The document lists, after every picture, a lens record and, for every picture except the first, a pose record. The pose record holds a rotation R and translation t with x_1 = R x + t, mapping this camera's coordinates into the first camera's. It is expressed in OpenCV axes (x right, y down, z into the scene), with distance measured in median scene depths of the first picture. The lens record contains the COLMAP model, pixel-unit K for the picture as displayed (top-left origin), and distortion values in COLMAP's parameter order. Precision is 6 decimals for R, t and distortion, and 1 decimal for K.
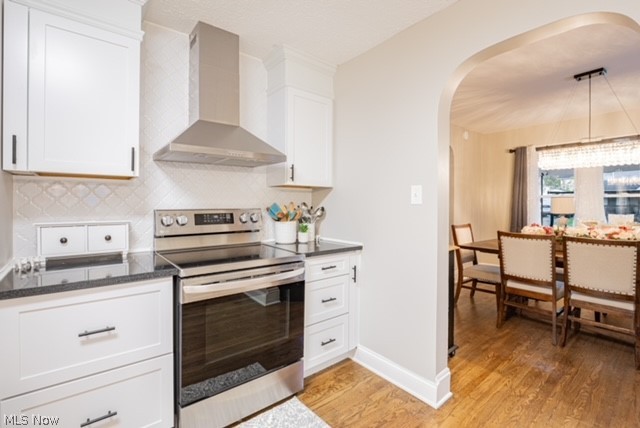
lens RADIAL K [[295.8, 0, 321.0], [0, 295.8, 210.3], [0, 0, 1]] dist [-0.006317, 0.000459]
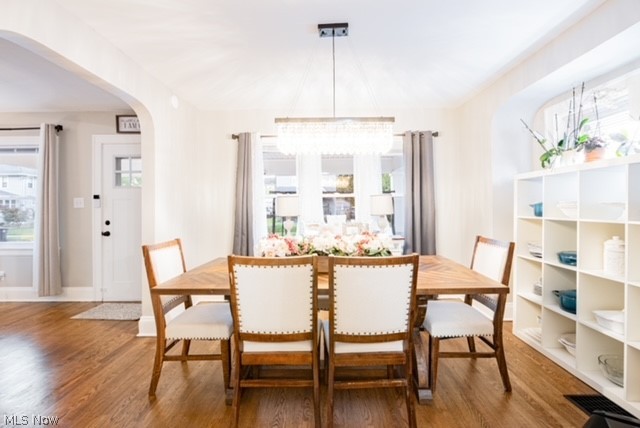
lens RADIAL K [[295.8, 0, 321.0], [0, 295.8, 209.7], [0, 0, 1]] dist [-0.006317, 0.000459]
pose [[0.632195, -0.009930, 0.774746, 0.278098], [0.019511, 0.999805, -0.003107, -0.003572], [-0.774564, 0.017080, 0.632265, 0.501388]]
